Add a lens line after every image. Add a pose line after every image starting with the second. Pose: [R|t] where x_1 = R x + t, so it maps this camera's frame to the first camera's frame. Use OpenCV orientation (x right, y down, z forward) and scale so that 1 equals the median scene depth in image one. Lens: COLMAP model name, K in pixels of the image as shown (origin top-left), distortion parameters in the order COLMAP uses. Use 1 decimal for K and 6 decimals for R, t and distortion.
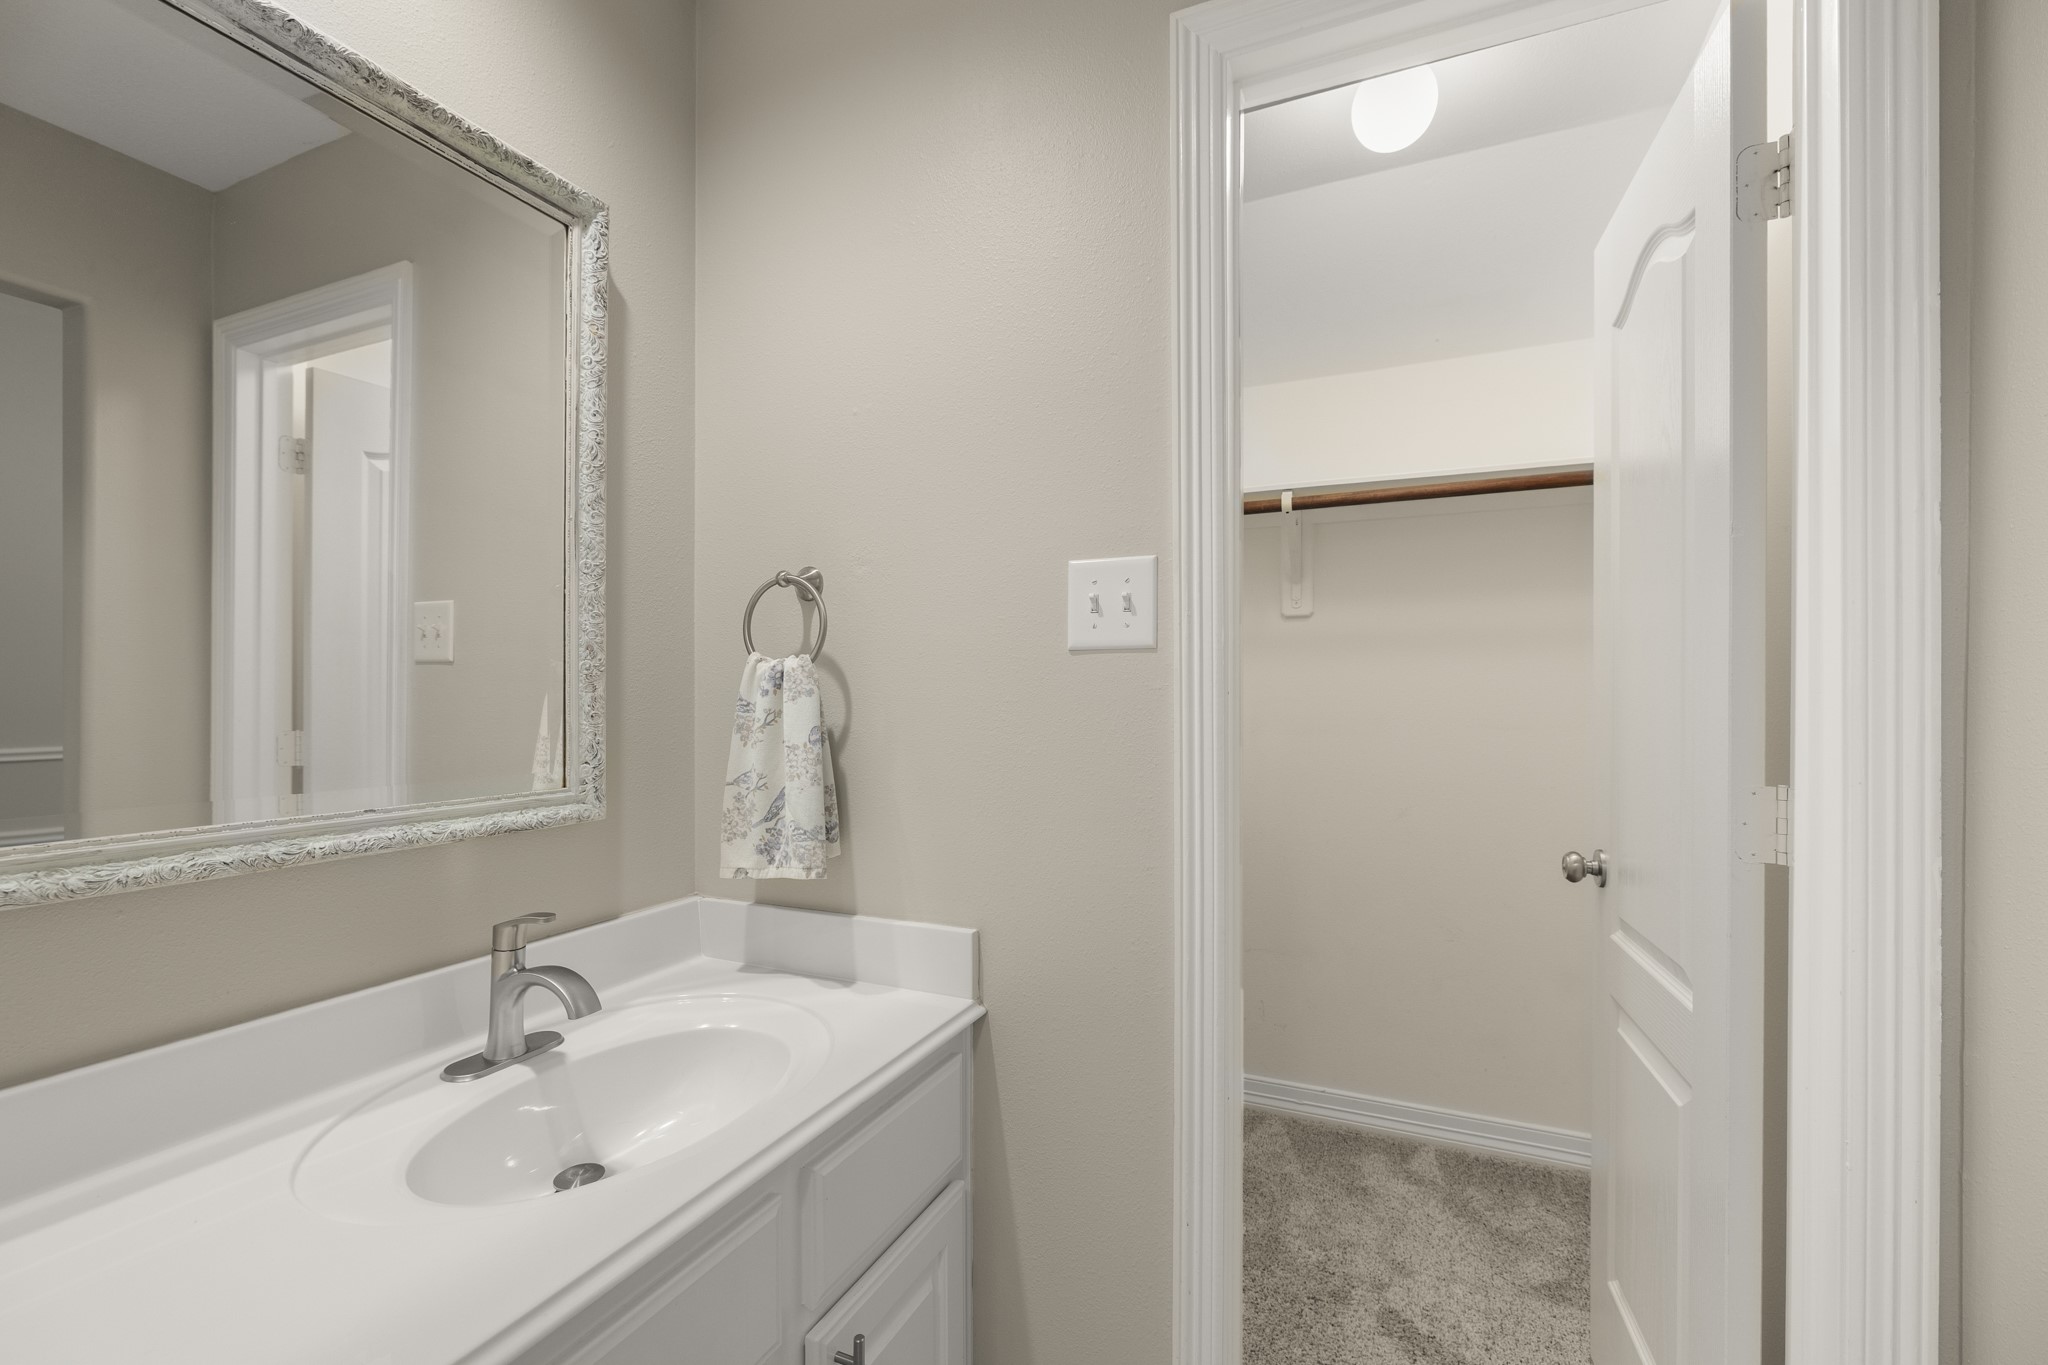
lens RADIAL K [[866.7, 0, 1032.3], [0, 866.7, 695.0], [0, 0, 1]] dist [0.000456, 0.000534]
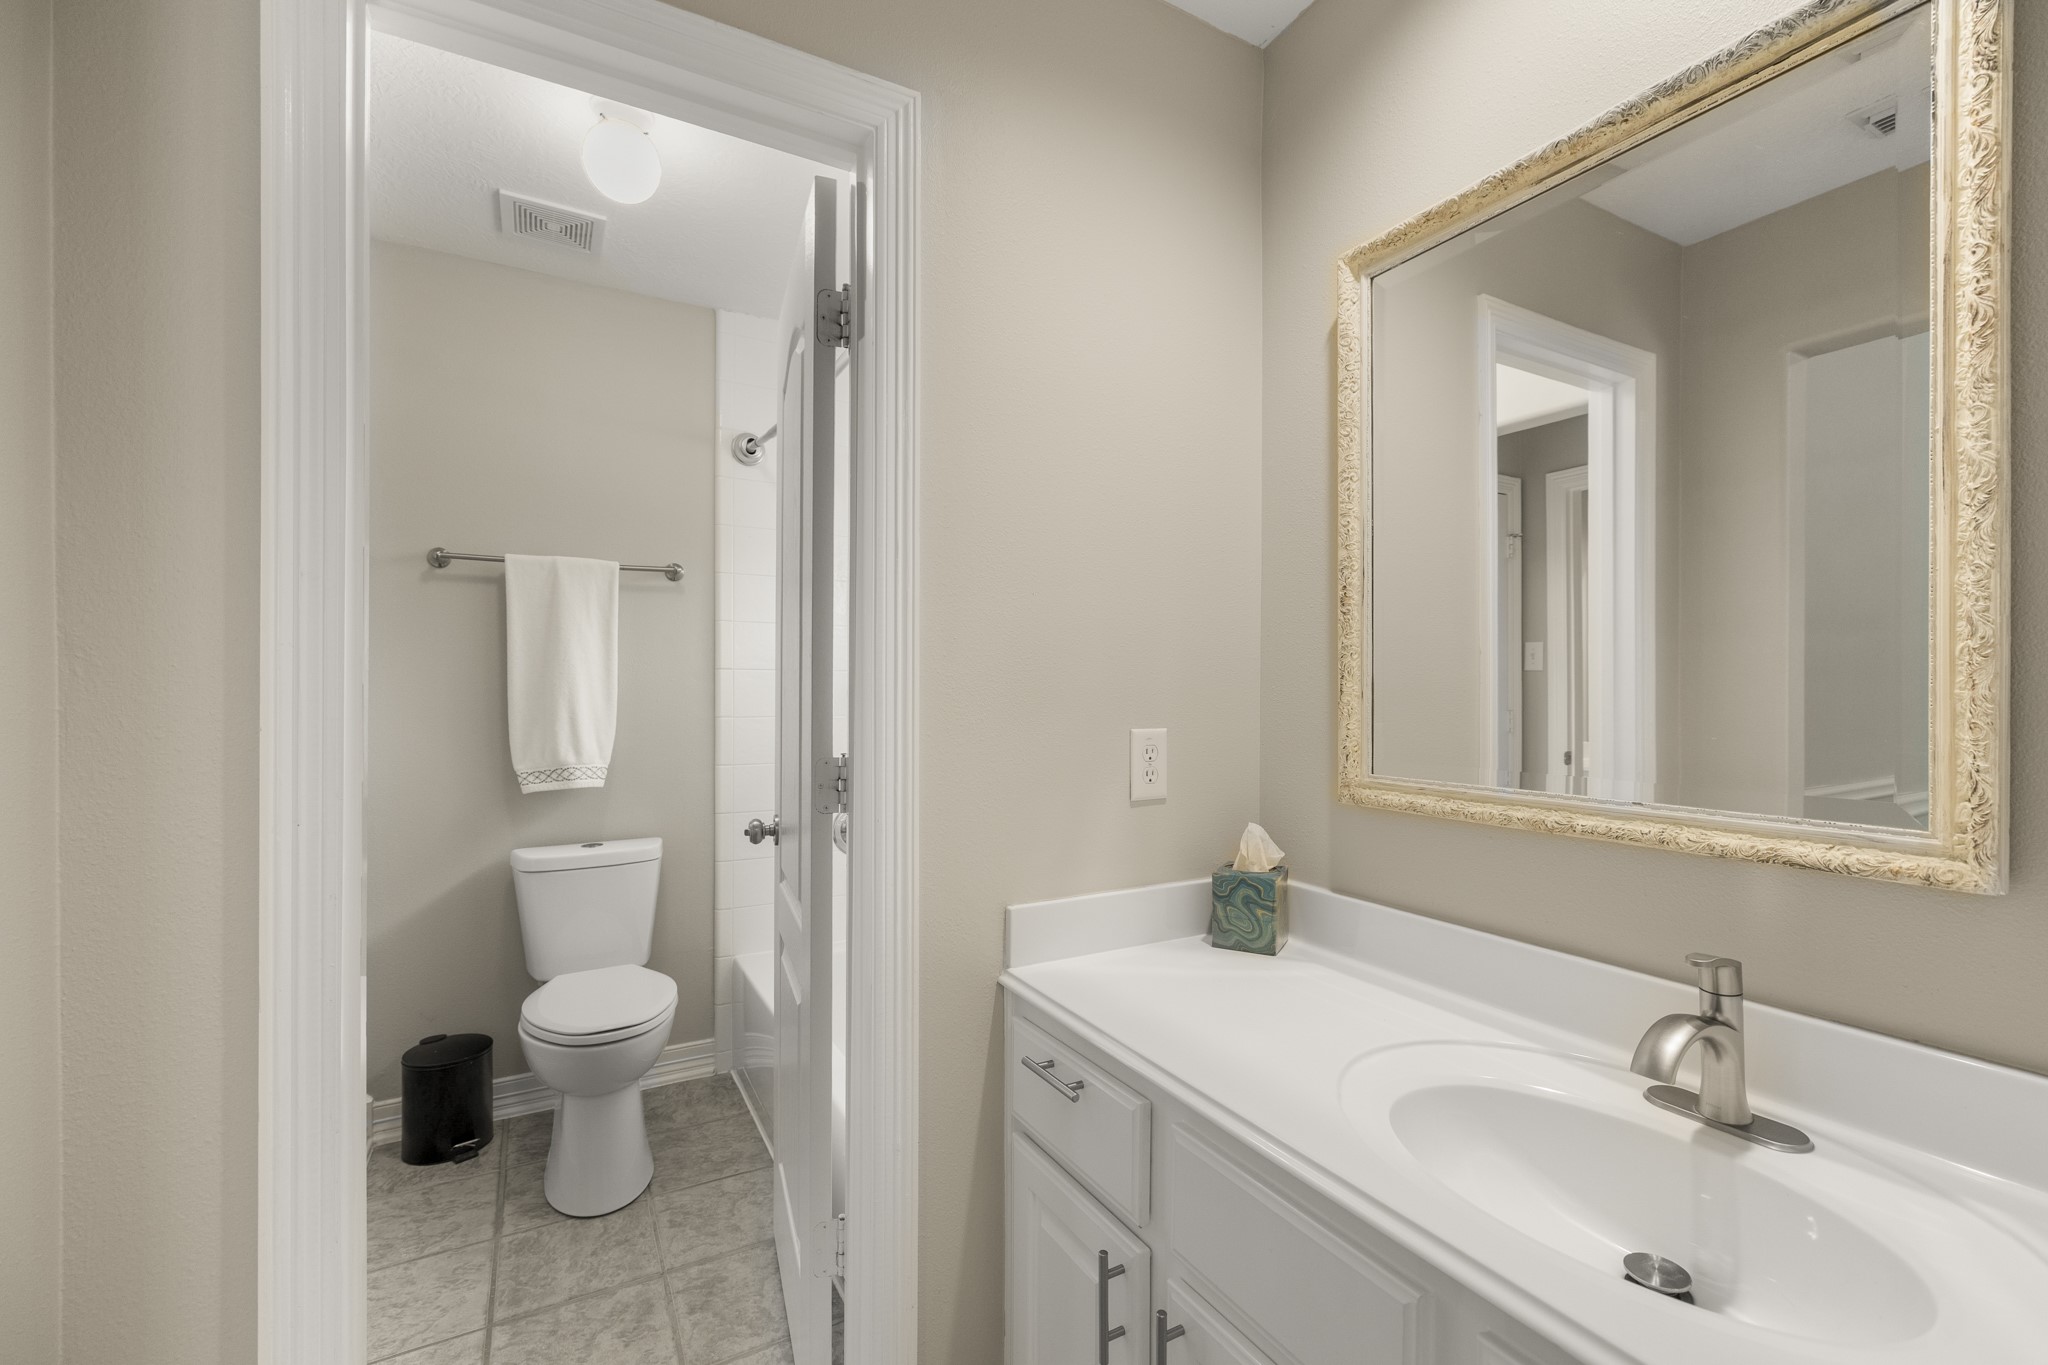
lens RADIAL K [[866.7, 0, 1032.3], [0, 866.7, 695.0], [0, 0, 1]] dist [0.000456, 0.000534]
pose [[-0.599552, -0.005156, -0.800319, 0.482063], [-0.007581, 0.999971, -0.000763, 0.007527], [0.800300, 0.005610, -0.599573, 0.968194]]
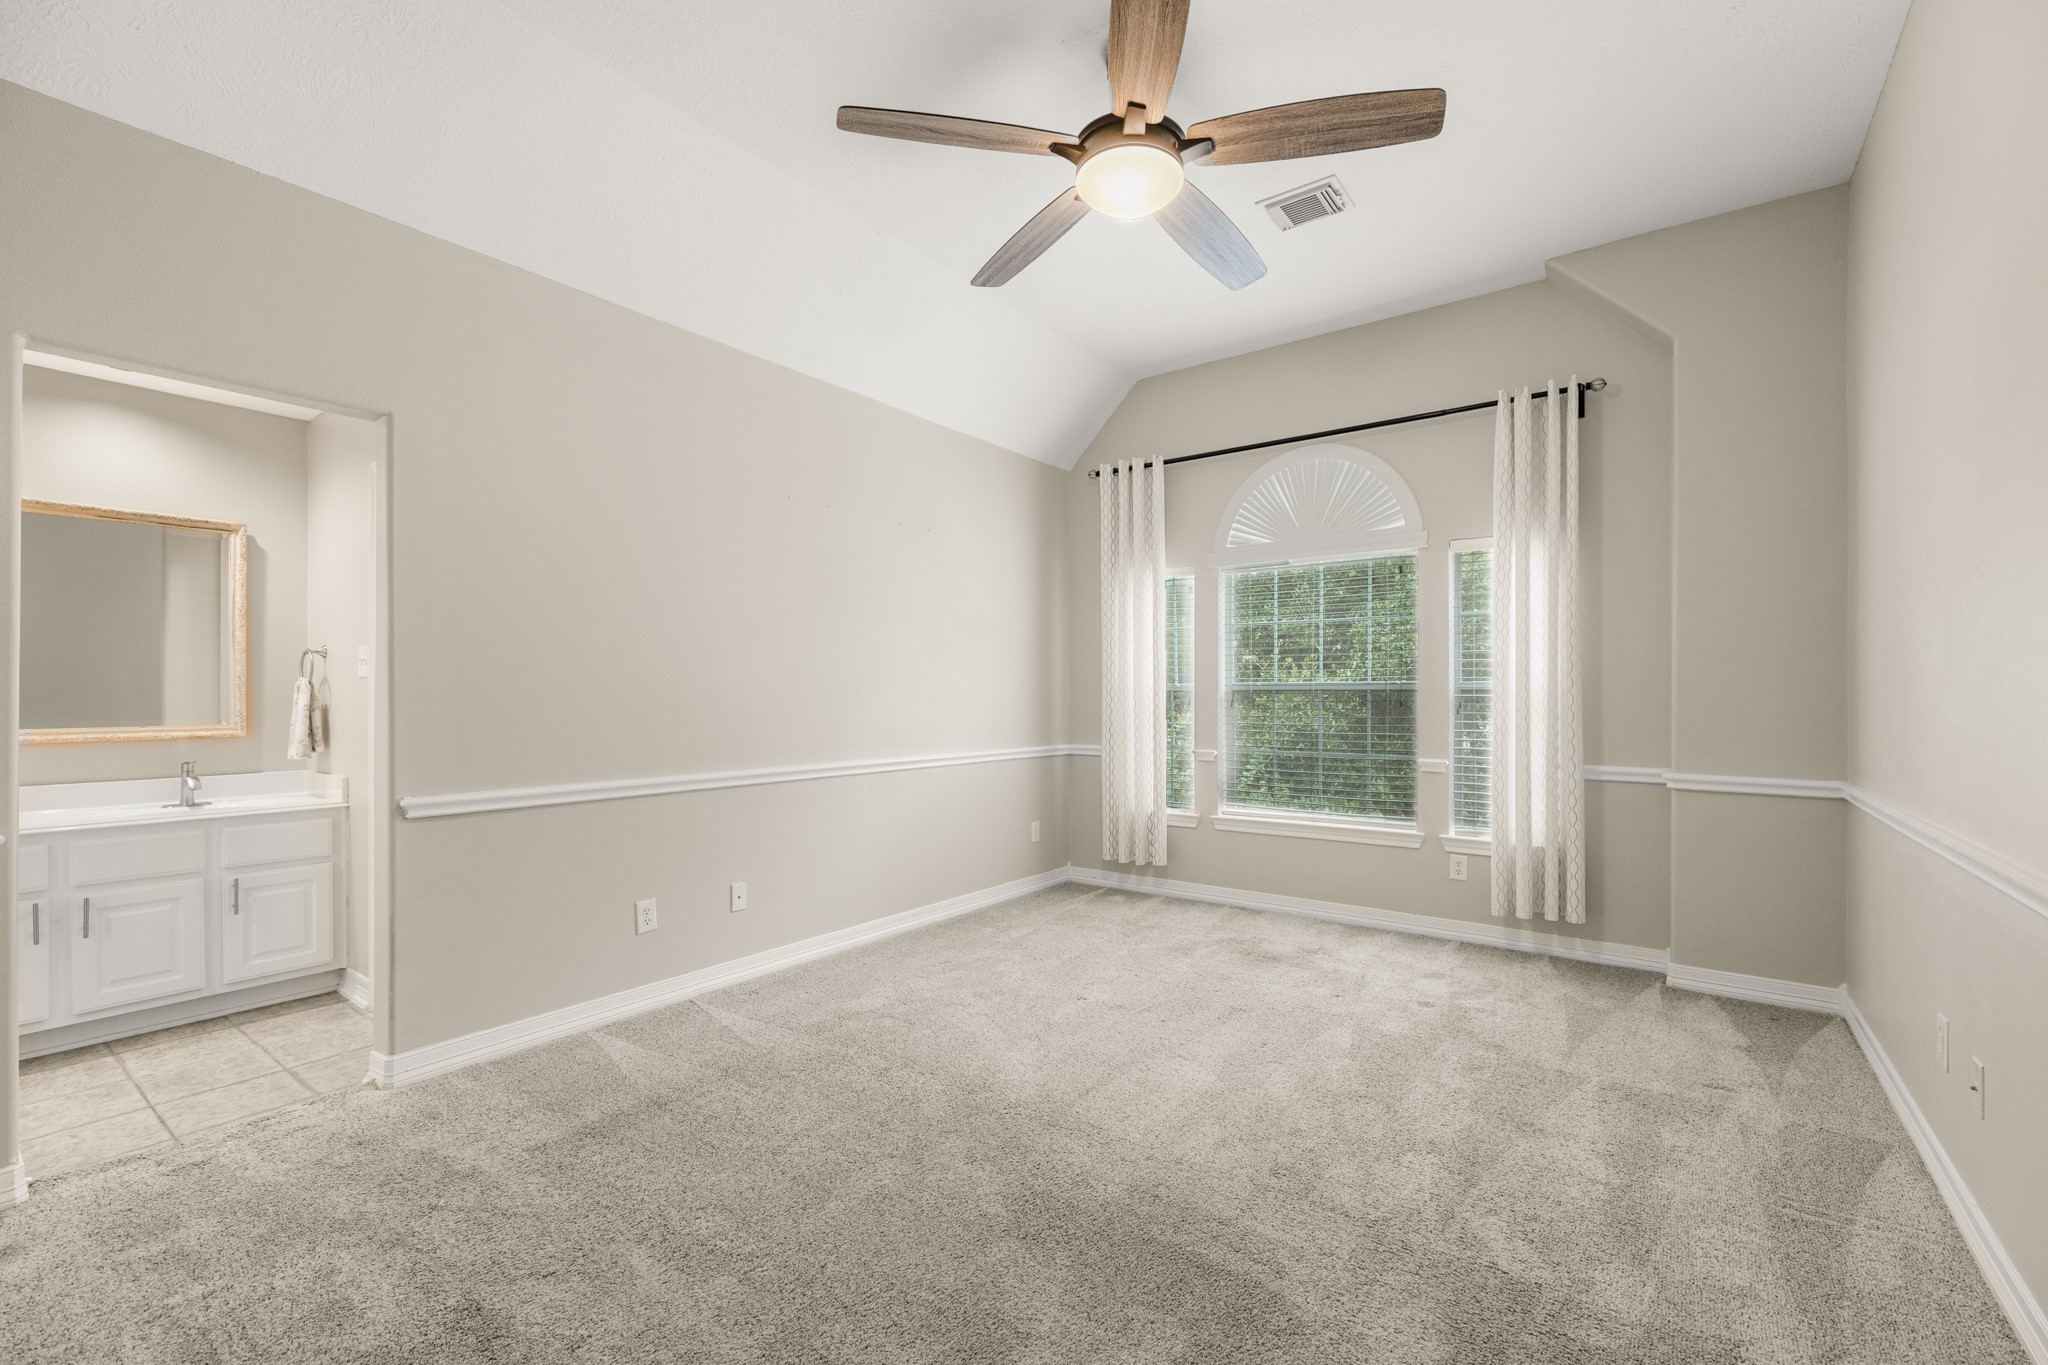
lens RADIAL K [[866.7, 0, 1032.3], [0, 866.7, 695.0], [0, 0, 1]] dist [0.000456, 0.000534]
pose [[0.975752, -0.001912, -0.218871, 3.182361], [0.001608, 0.999997, -0.001569, 0.017600], [0.218873, 0.001179, 0.975753, -1.473323]]
